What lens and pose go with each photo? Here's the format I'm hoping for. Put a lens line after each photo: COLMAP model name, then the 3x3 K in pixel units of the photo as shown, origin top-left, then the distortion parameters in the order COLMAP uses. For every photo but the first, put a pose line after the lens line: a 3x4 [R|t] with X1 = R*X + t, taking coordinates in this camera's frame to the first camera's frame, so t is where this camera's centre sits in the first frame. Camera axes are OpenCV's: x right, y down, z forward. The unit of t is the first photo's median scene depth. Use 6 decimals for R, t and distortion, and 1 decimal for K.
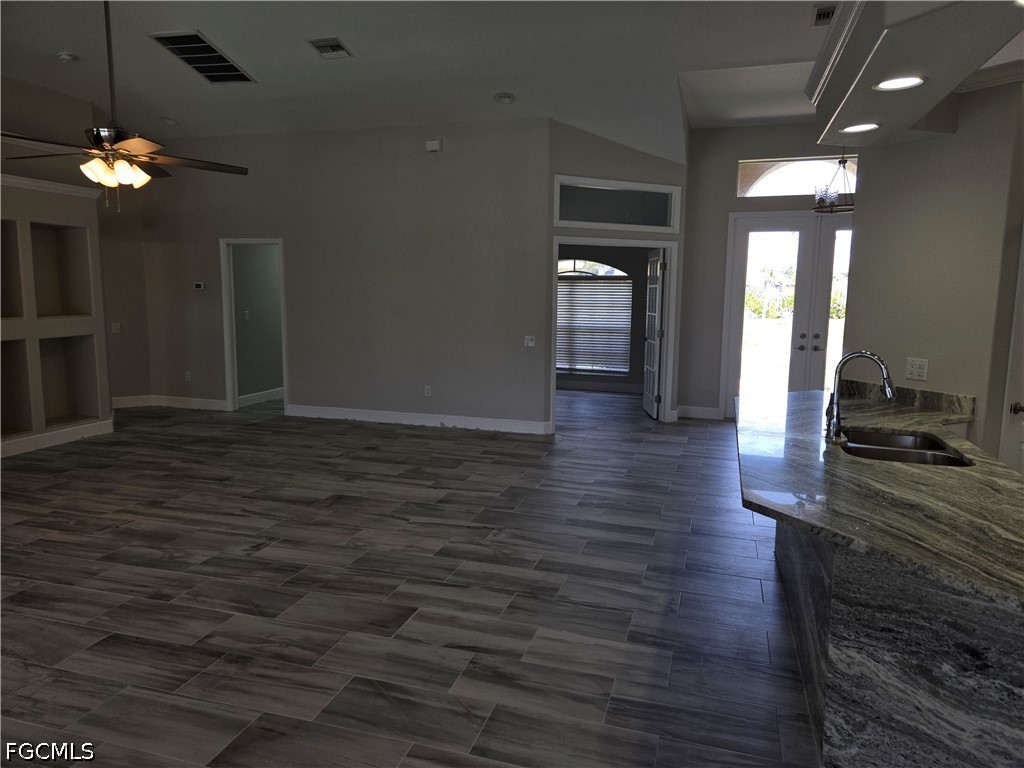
lens RADIAL K [[681.8, 0, 516.4], [0, 681.8, 375.2], [0, 0, 1]] dist [0.081430, -0.064160]
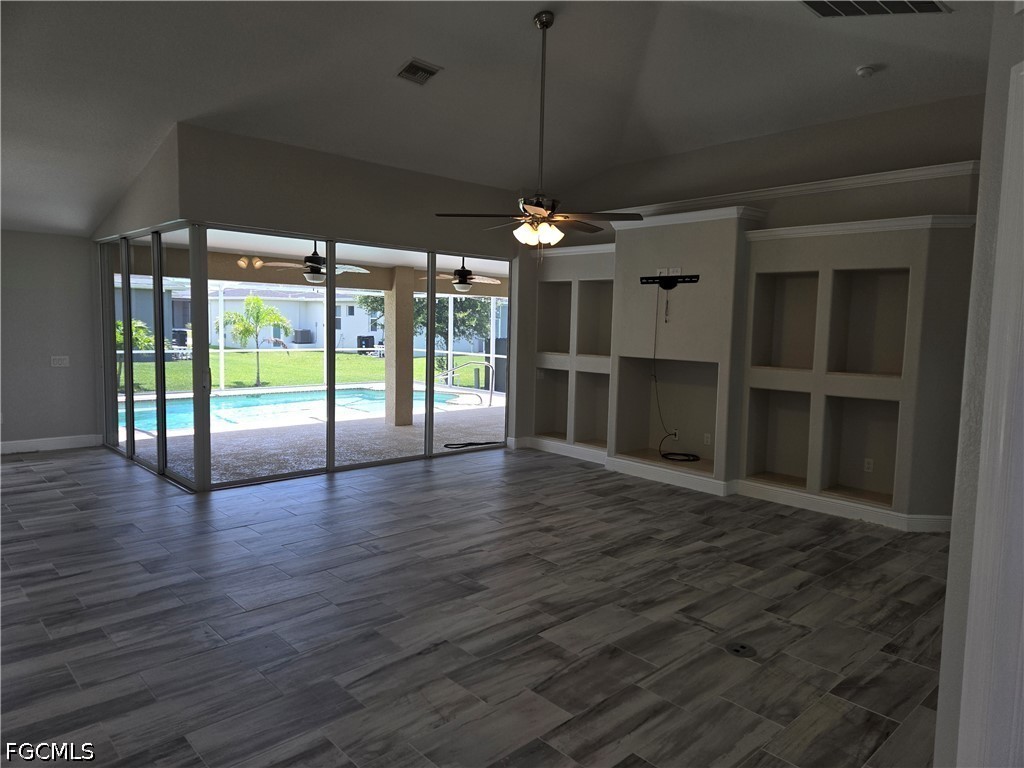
lens RADIAL K [[681.8, 0, 516.3], [0, 681.8, 375.9], [0, 0, 1]] dist [0.081430, -0.064160]
pose [[-0.494012, 0.045679, -0.868254, 0.544188], [-0.142551, 0.980850, 0.132710, -0.242705], [0.857689, 0.189330, -0.478041, 1.880720]]
